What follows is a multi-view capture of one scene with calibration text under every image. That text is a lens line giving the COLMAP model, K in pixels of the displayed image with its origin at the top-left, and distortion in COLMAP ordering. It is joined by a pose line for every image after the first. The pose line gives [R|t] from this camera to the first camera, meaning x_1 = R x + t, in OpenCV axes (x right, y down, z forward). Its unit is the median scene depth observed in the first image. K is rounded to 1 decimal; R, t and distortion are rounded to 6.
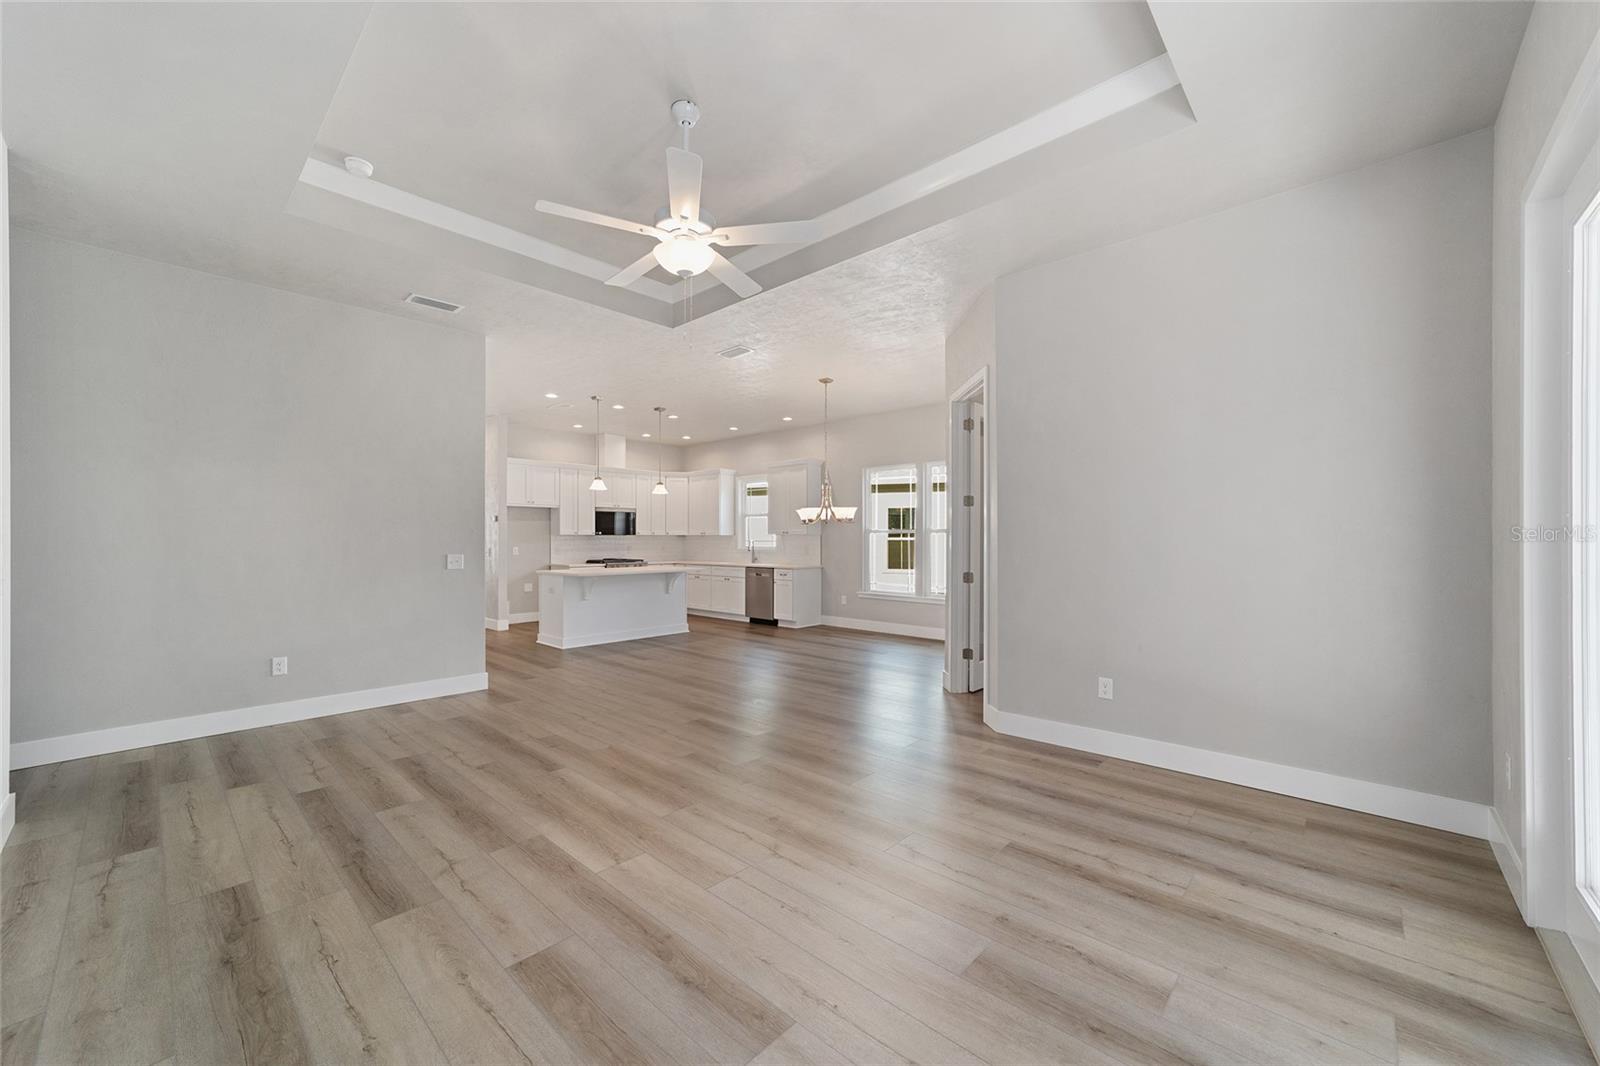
lens RADIAL K [[612.7, 0, 792.9], [0, 612.7, 532.2], [0, 0, 1]] dist [-0.015387, 0.008782]
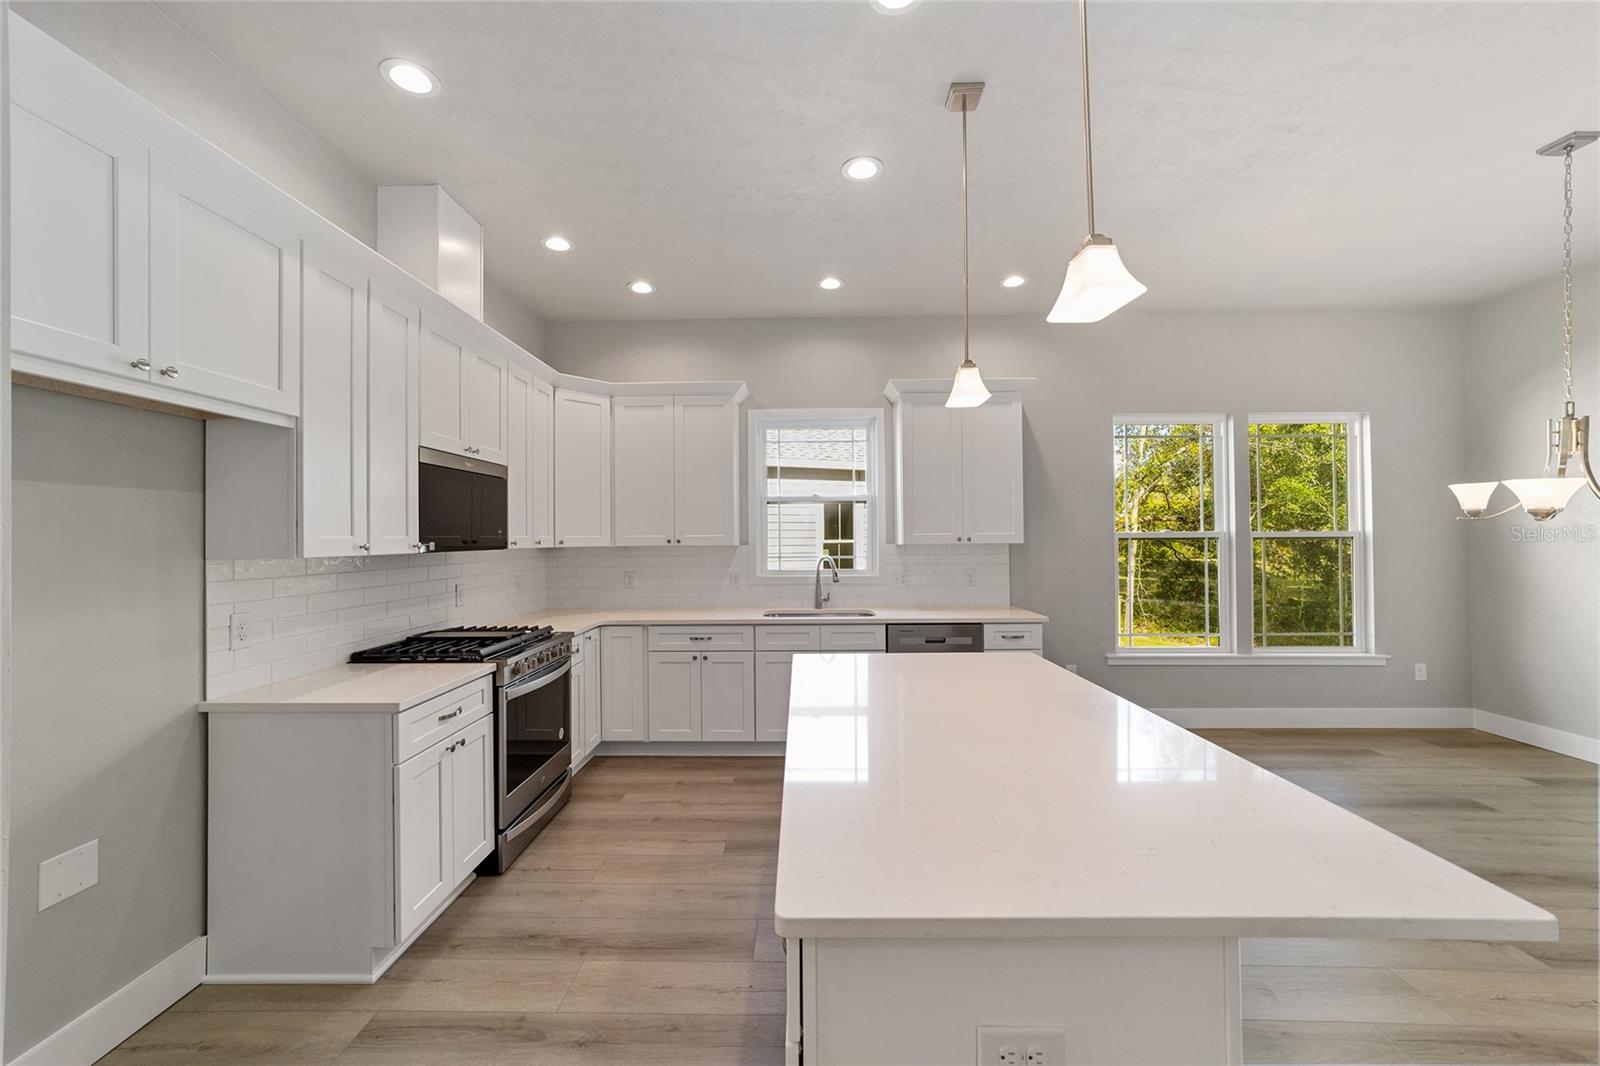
lens RADIAL K [[612.7, 0, 792.9], [0, 612.7, 532.2], [0, 0, 1]] dist [-0.015387, 0.008782]
pose [[0.744849, -0.000716, 0.667233, -0.400781], [0.000559, 1.000000, 0.000449, -0.004782], [-0.667233, 0.000039, 0.744849, 0.746334]]
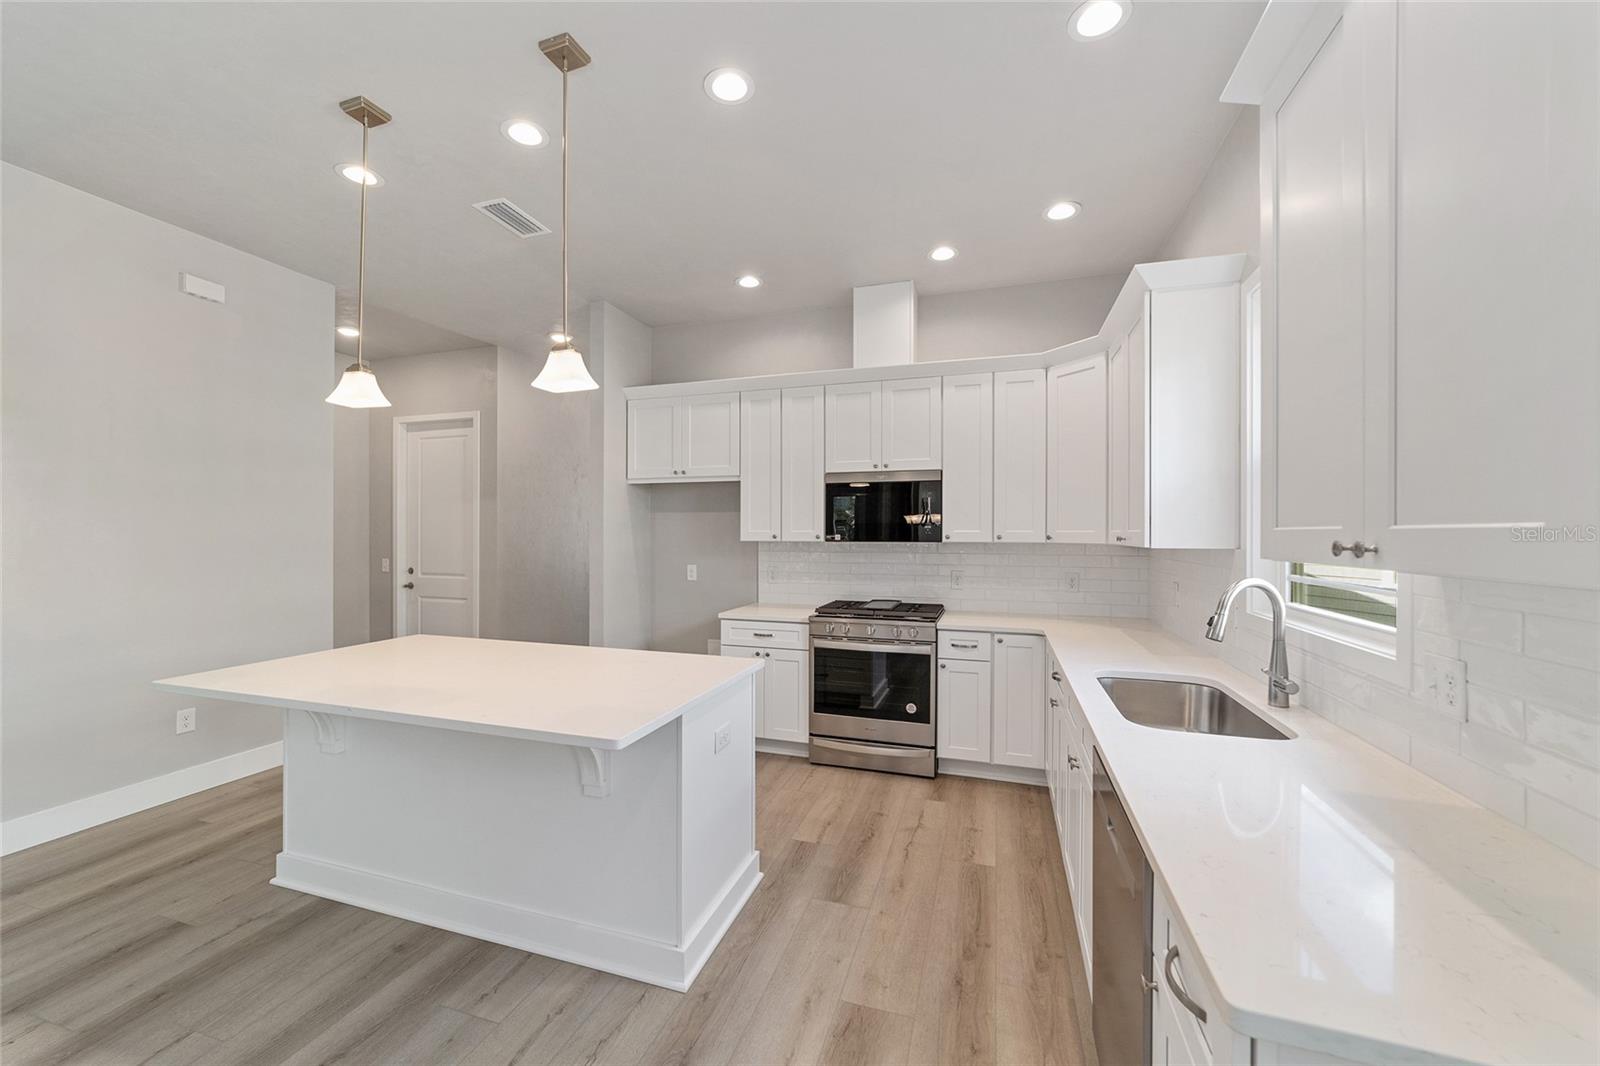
lens RADIAL K [[617.4, 0, 793.2], [0, 617.4, 533.1], [0, 0, 1]] dist [-0.016284, 0.009499]
pose [[0.417492, 0.001102, -0.908680, 0.044026], [0.007667, 0.999959, 0.004736, -0.003486], [0.908648, -0.008944, 0.417466, 0.860359]]
